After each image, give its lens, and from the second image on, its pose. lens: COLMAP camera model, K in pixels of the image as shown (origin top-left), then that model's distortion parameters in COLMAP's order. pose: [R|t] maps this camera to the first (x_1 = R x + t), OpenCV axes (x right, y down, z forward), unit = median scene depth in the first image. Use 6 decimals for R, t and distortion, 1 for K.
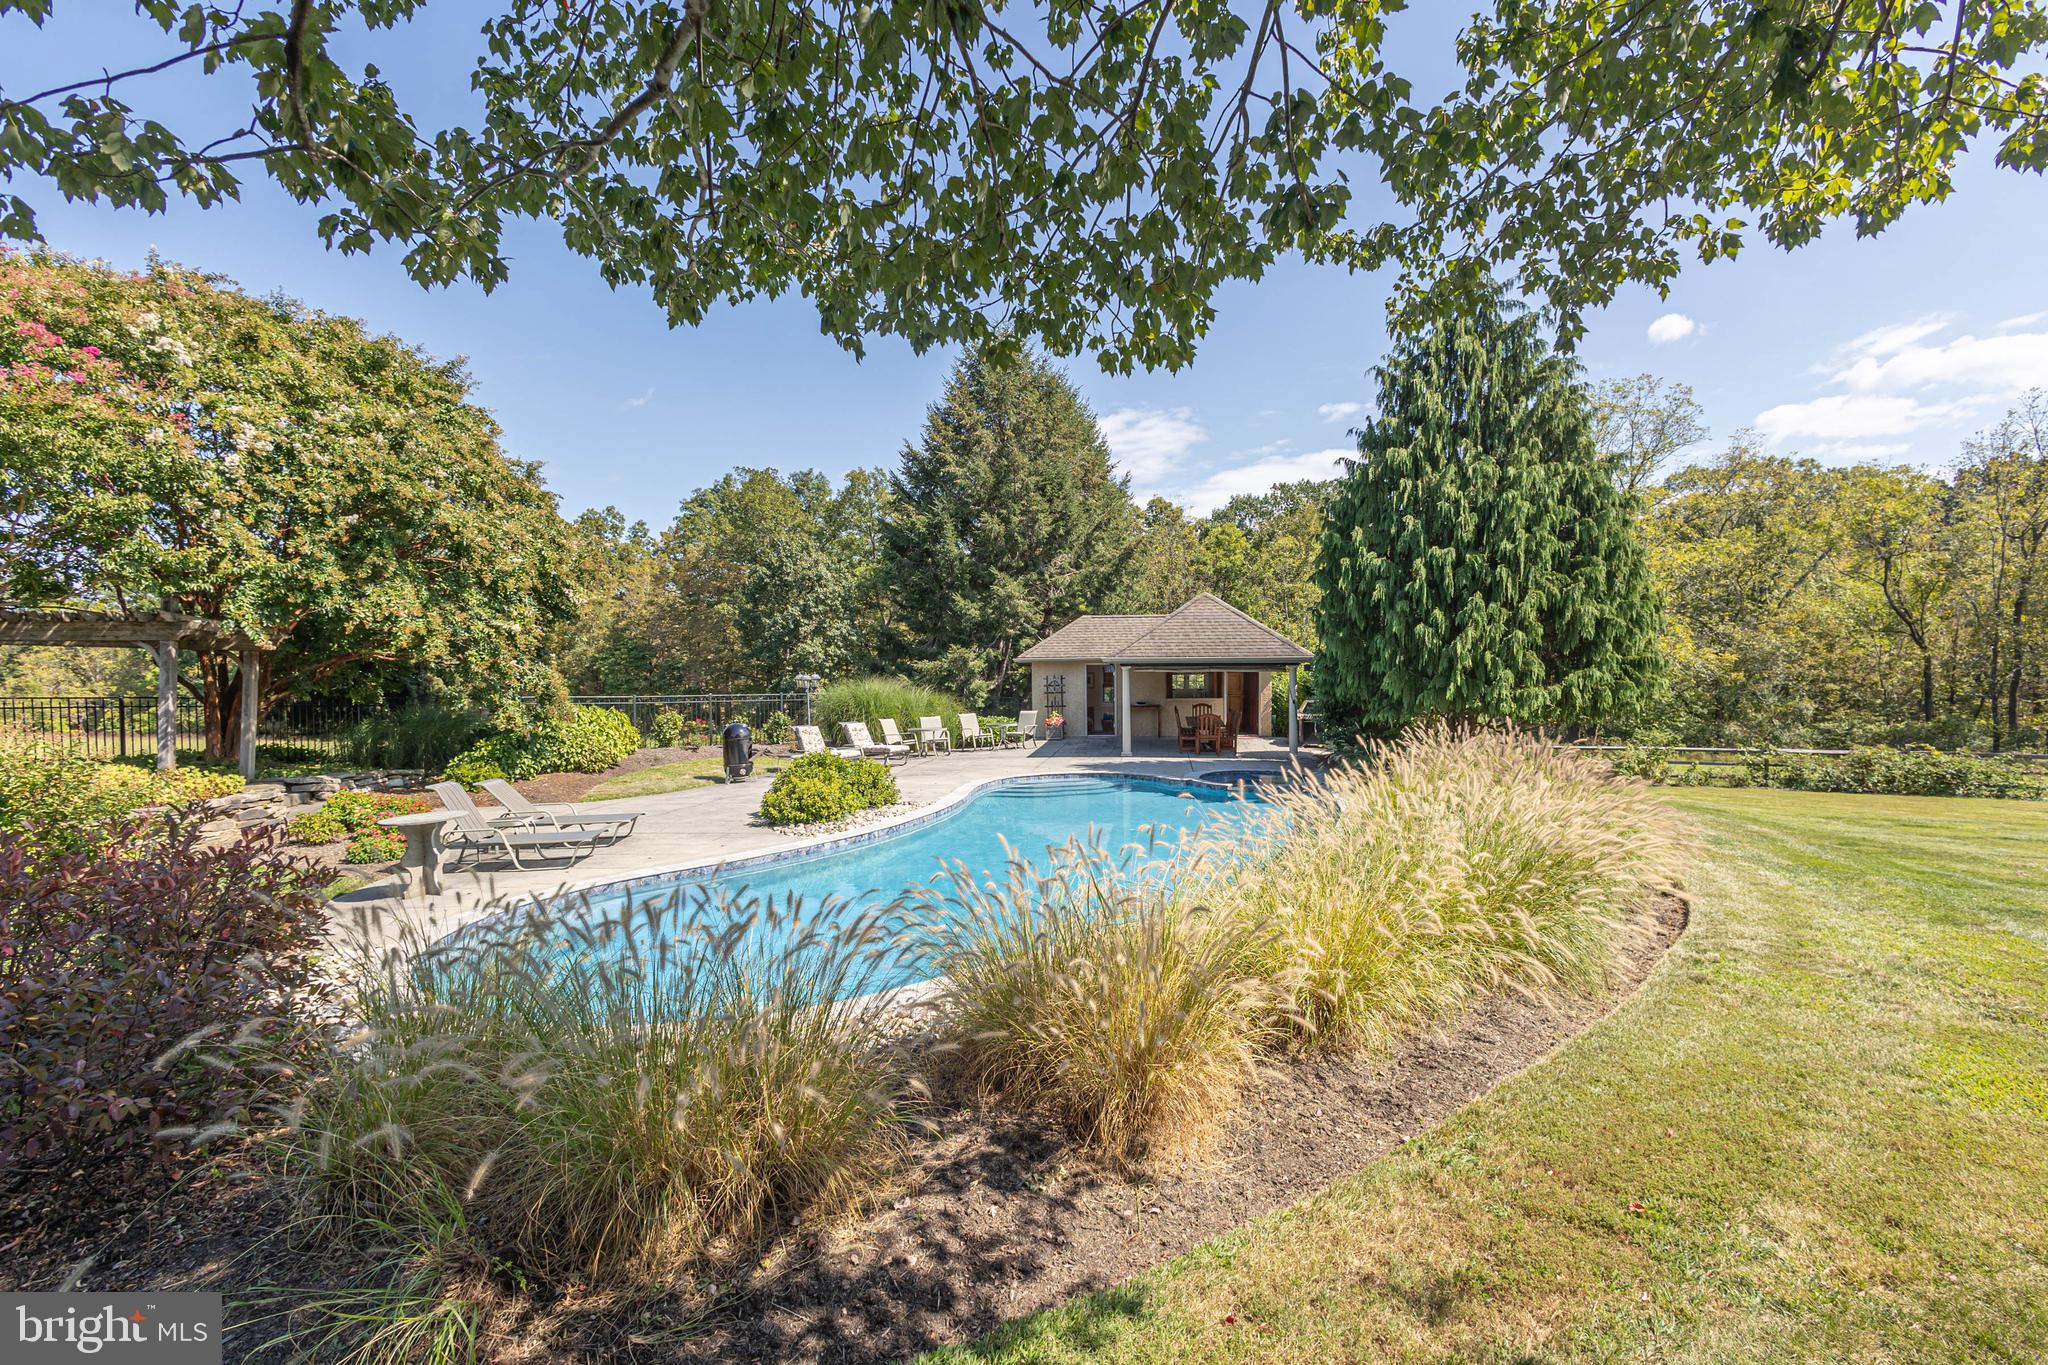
lens RADIAL K [[930.3, 0, 1024.0], [0, 930.3, 682.5], [0, 0, 1]] dist [-0.091252, -0.000133]
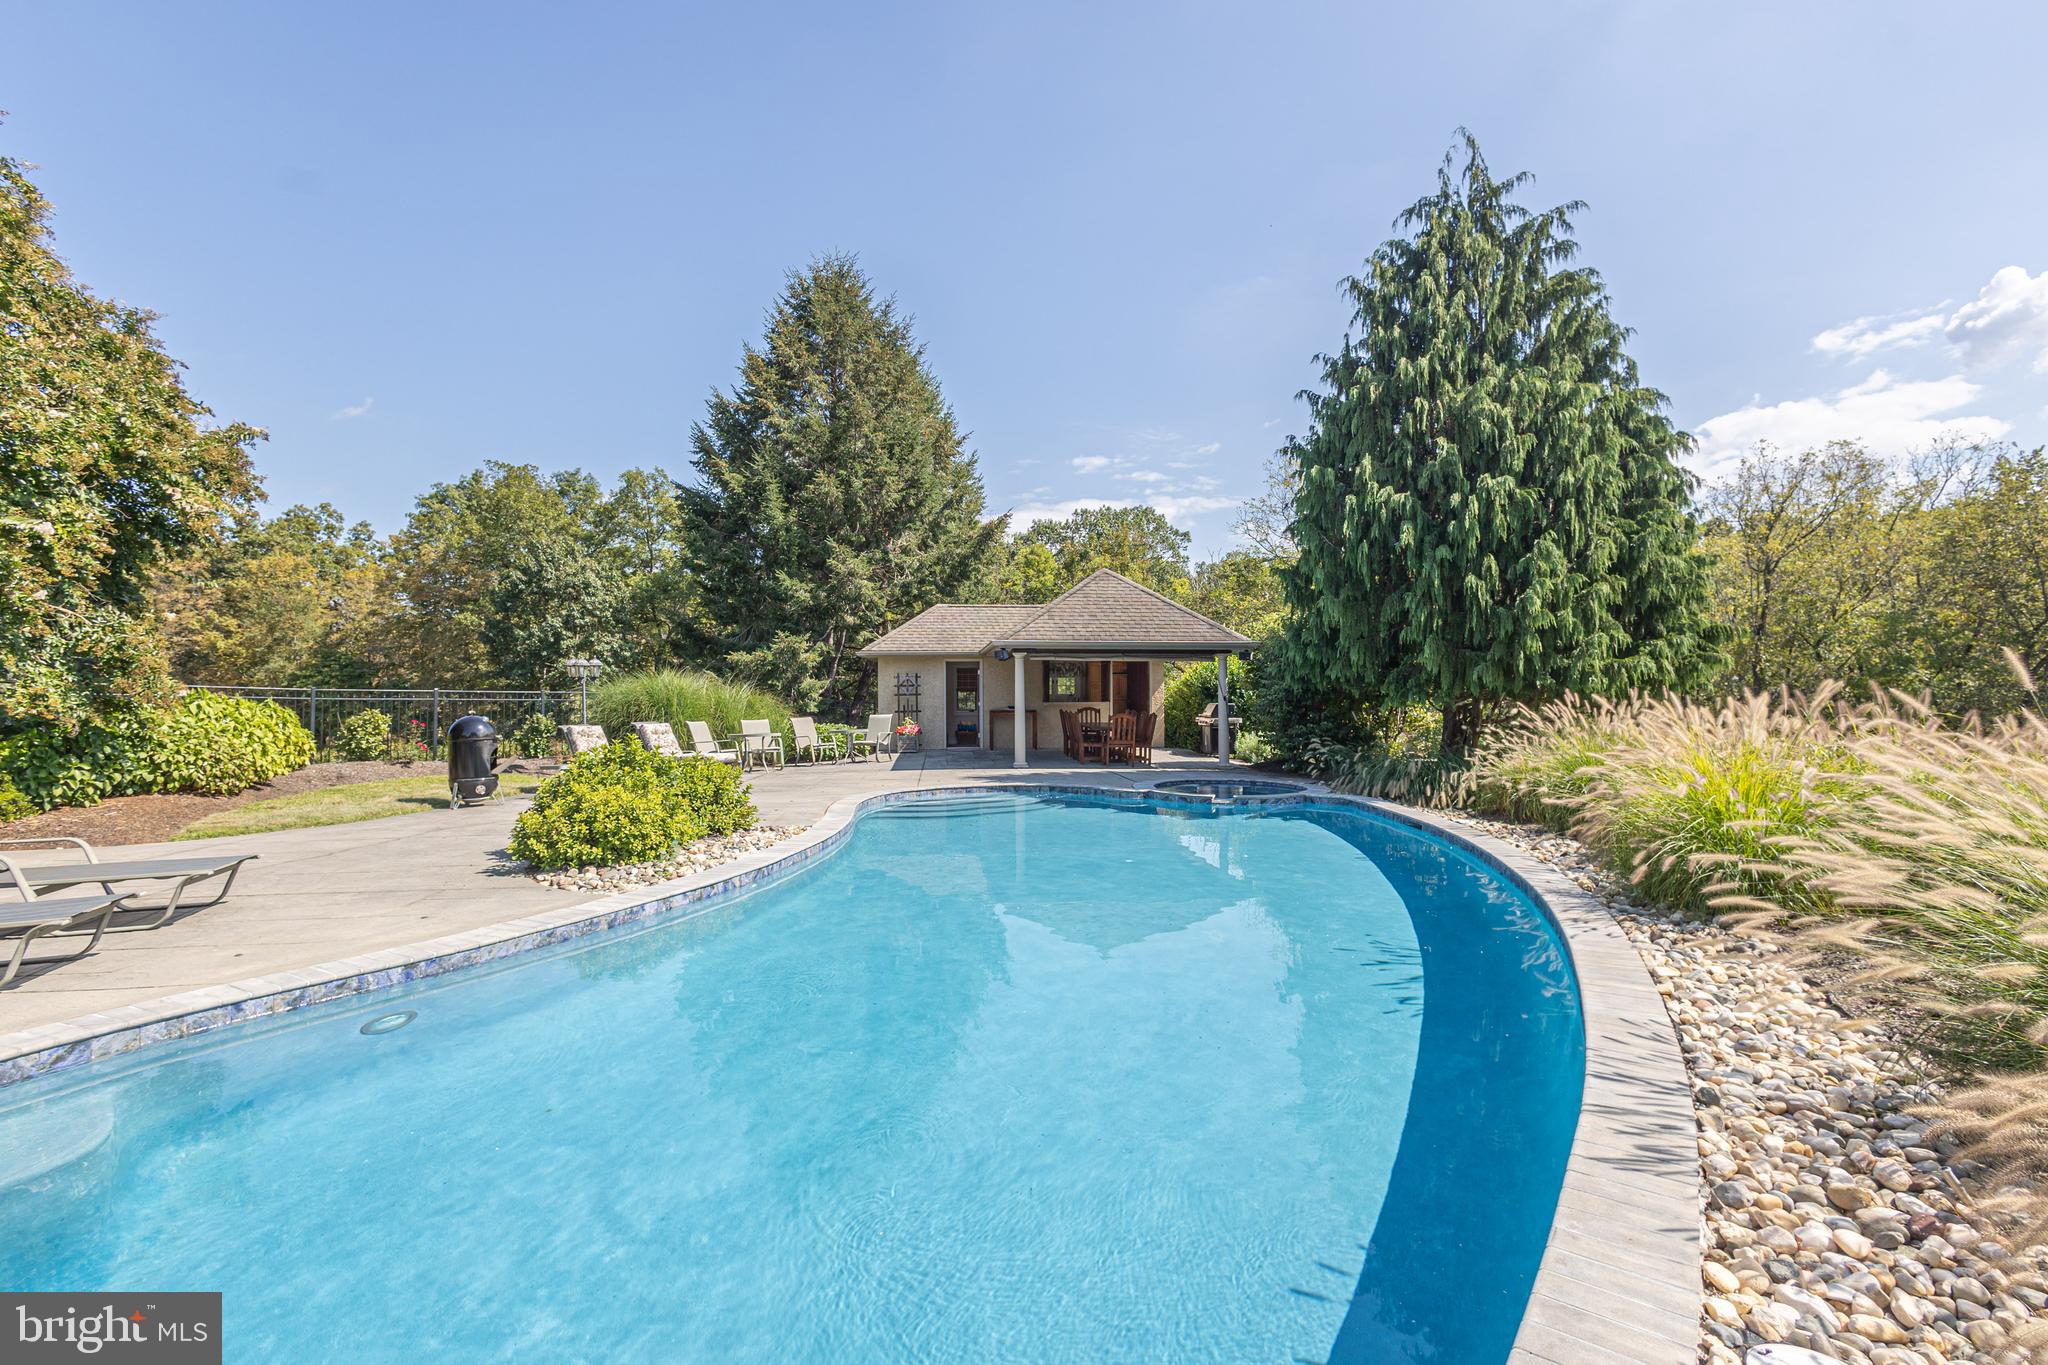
lens RADIAL K [[959.2, 0, 1020.6], [0, 959.2, 661.6], [0, 0, 1]] dist [-0.032521, -0.000517]
pose [[0.977080, 0.014176, 0.212401, -0.048553], [-0.003233, 0.998653, -0.051778, 0.025518], [-0.212849, 0.049904, 0.975810, 0.166697]]
